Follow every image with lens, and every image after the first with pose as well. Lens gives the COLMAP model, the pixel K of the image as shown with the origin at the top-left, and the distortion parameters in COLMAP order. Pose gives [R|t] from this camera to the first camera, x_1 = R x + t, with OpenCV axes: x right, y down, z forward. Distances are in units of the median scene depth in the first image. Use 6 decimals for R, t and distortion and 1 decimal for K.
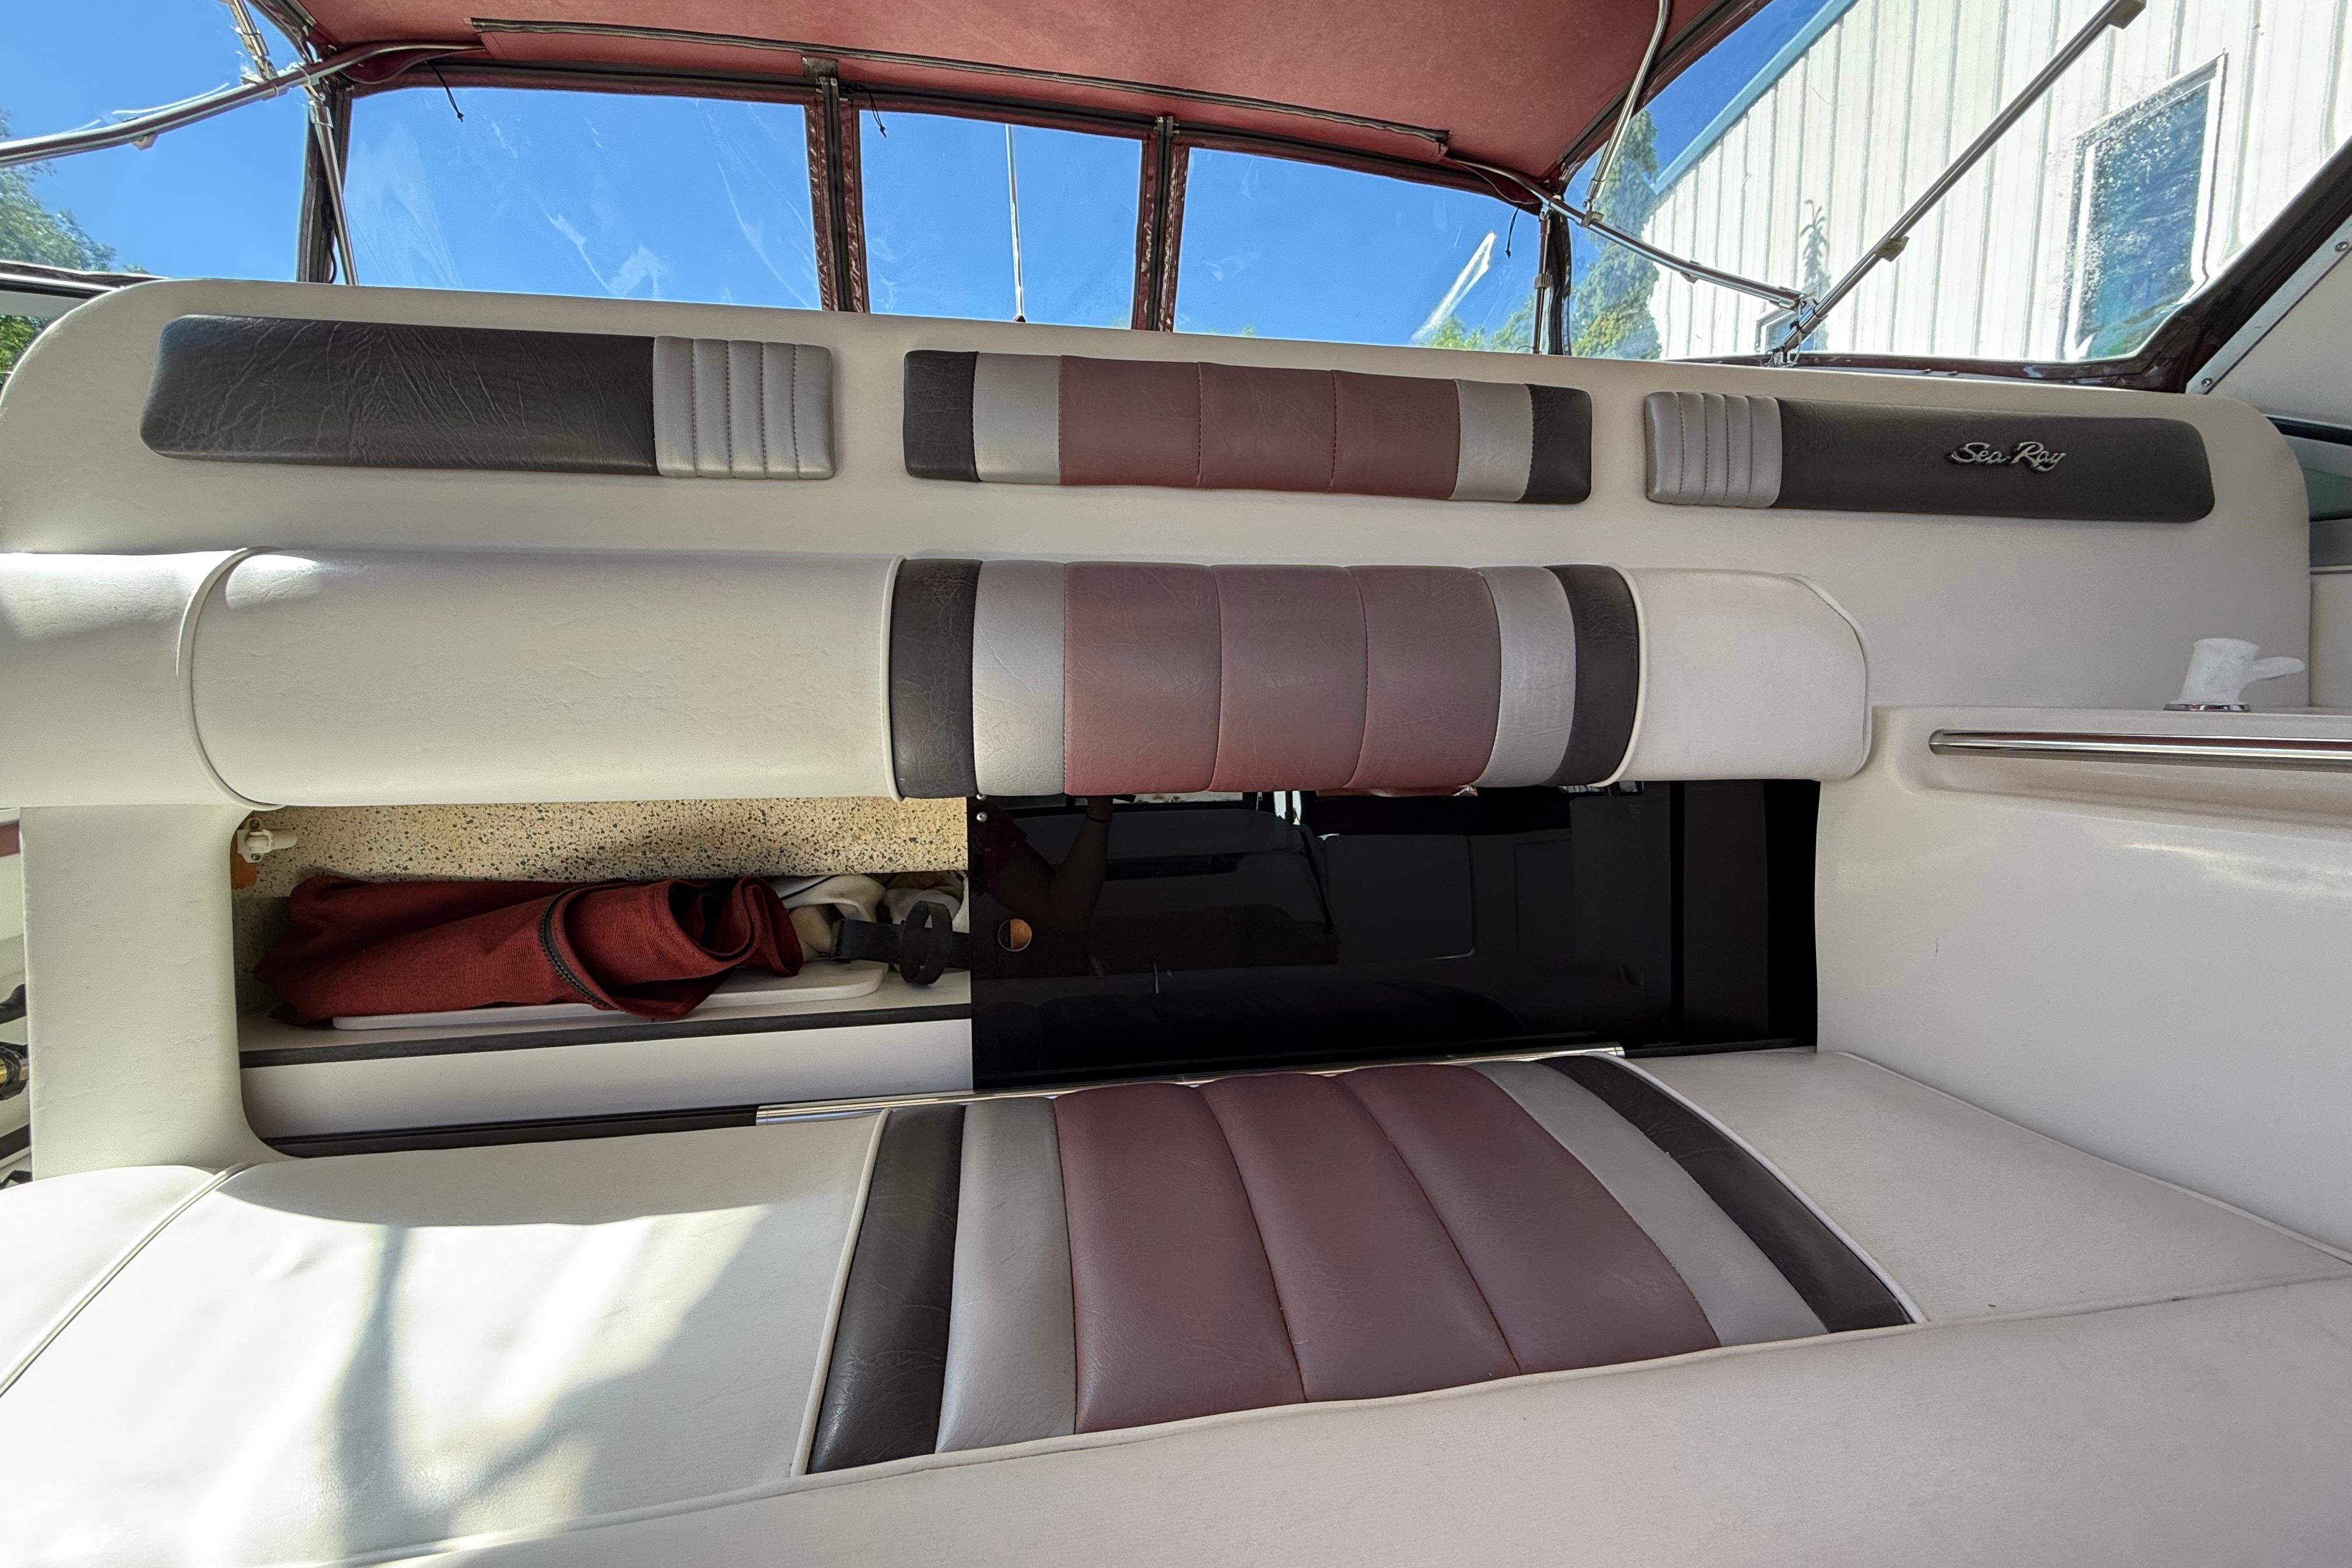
lens RADIAL K [[939.6, 0, 1172.1], [0, 939.6, 777.9], [0, 0, 1]] dist [0.002821, -0.001052]
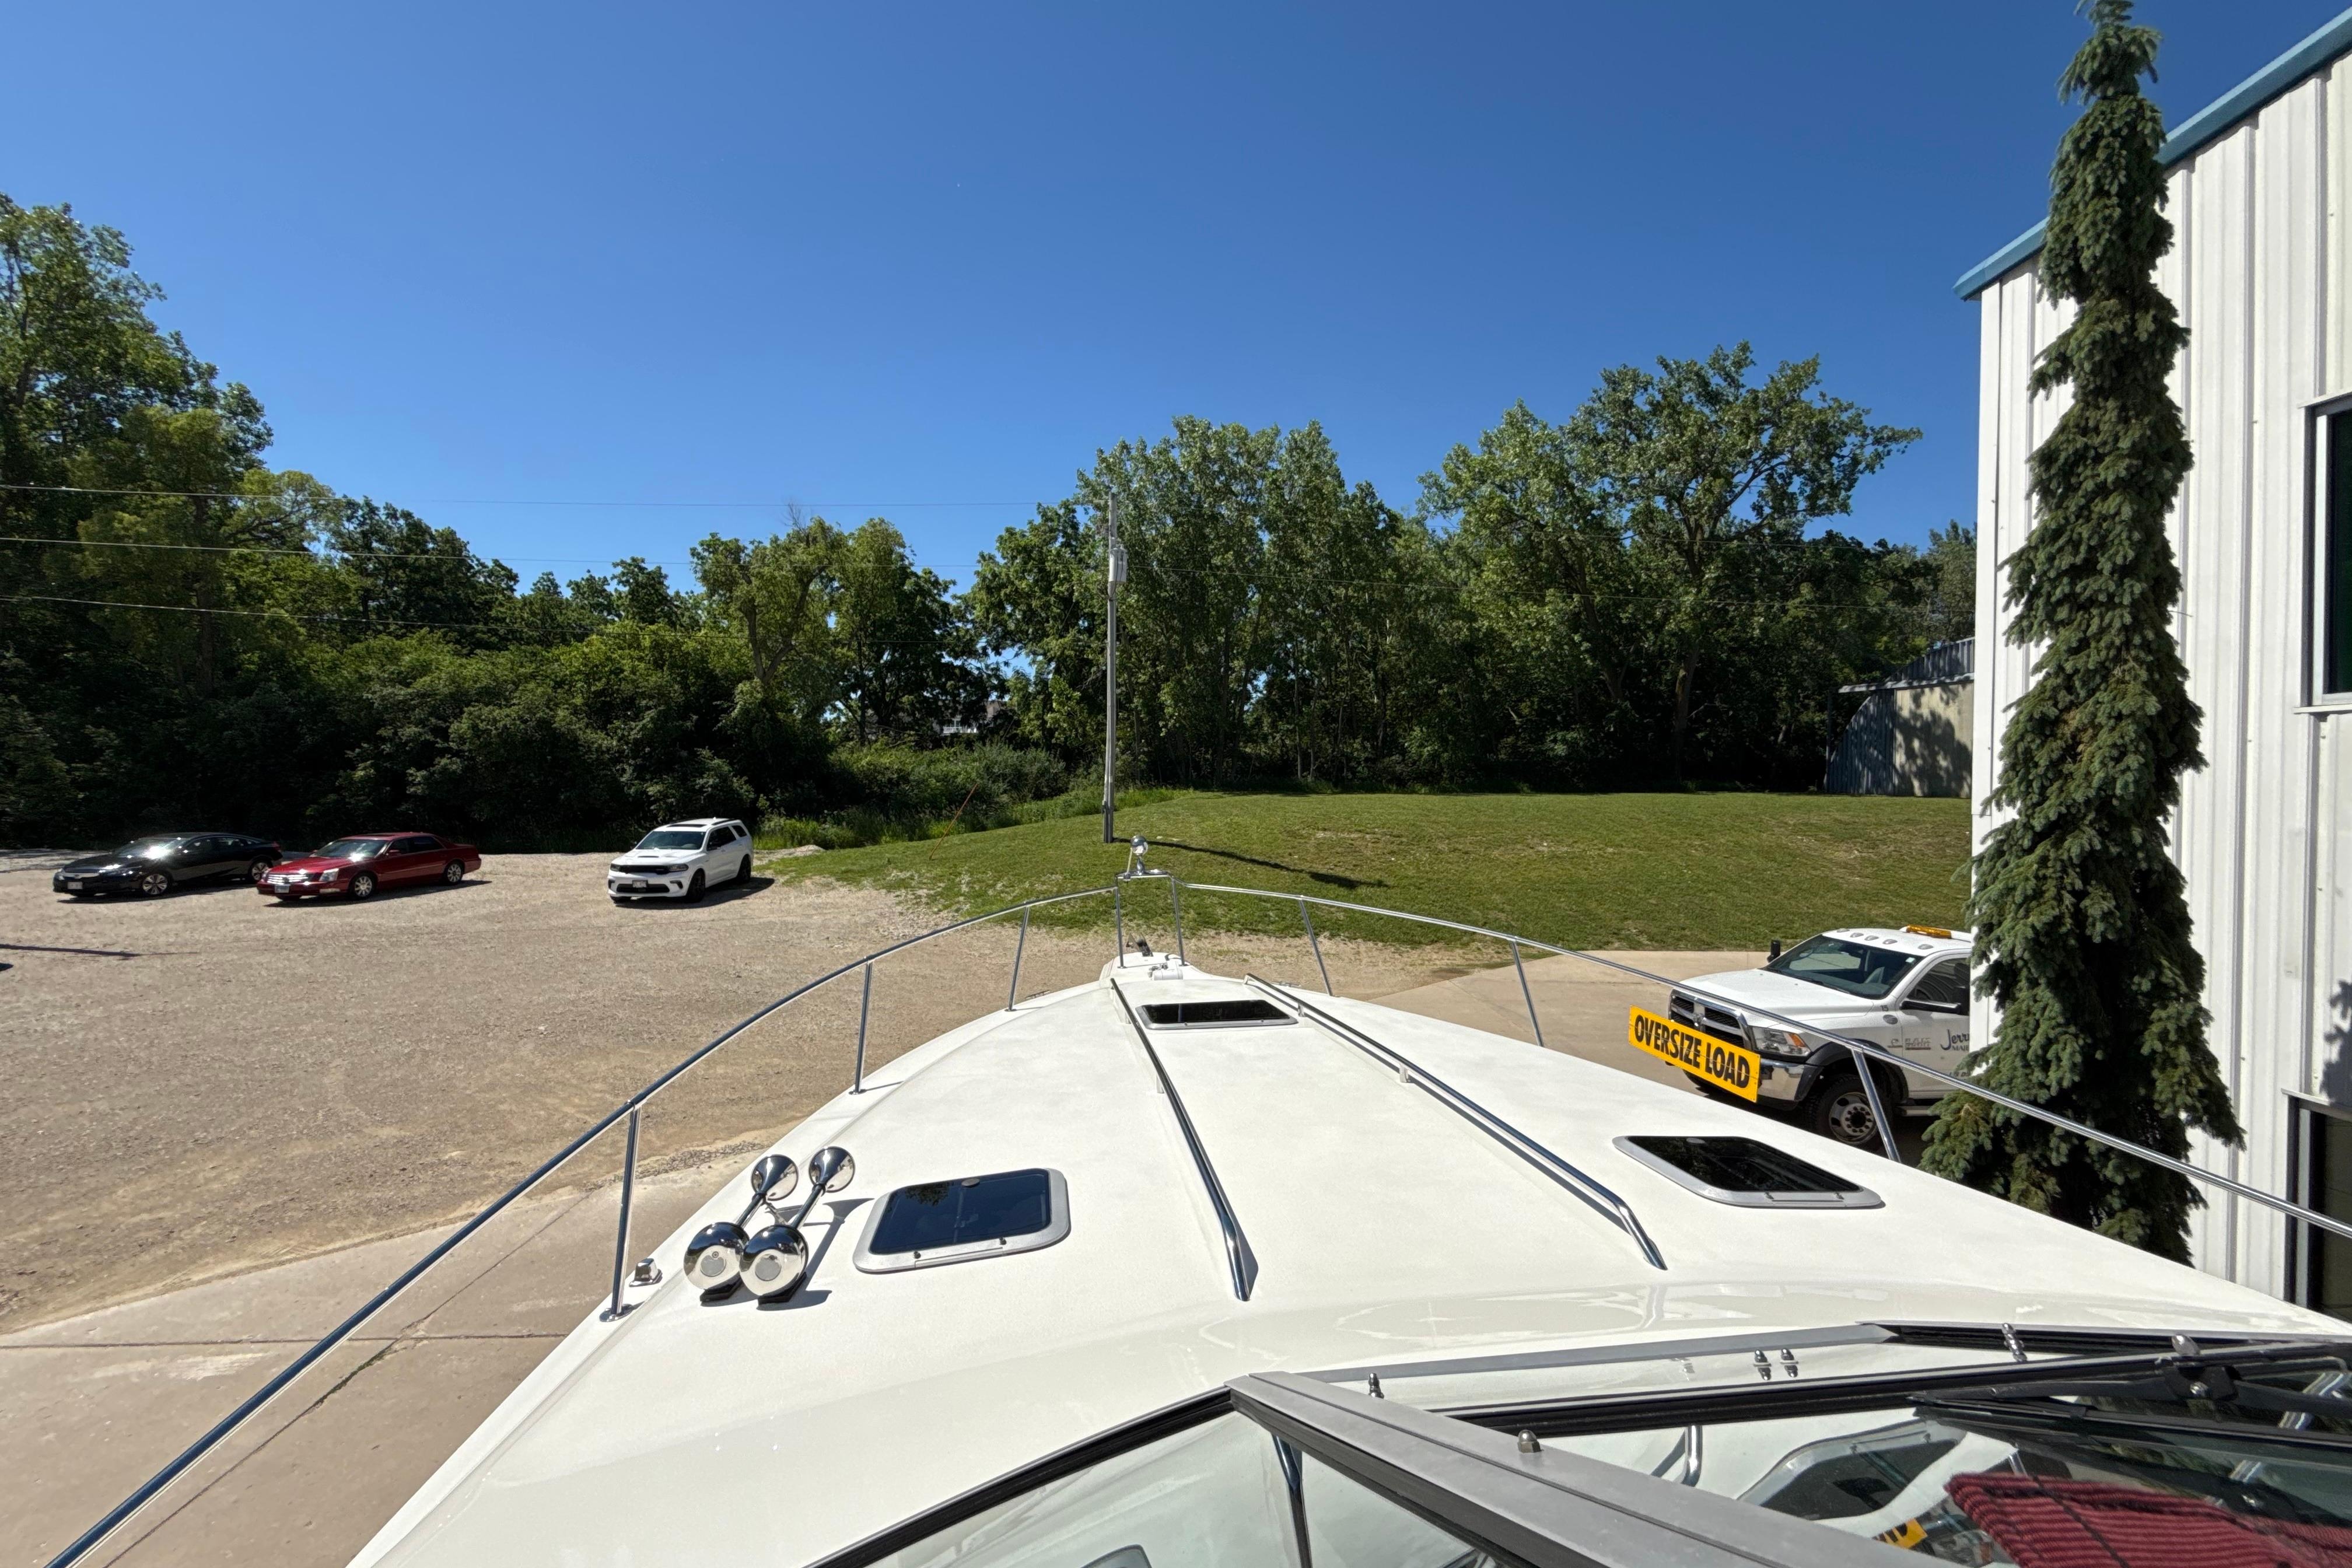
lens RADIAL K [[939.6, 0, 1169.3], [0, 939.6, 778.7], [0, 0, 1]] dist [0.002821, -0.001052]
pose [[0.998899, 0.002758, -0.046830, -0.573499], [-0.006754, 0.996325, -0.085387, -0.649966], [0.046423, 0.085610, 0.995247, 1.281613]]
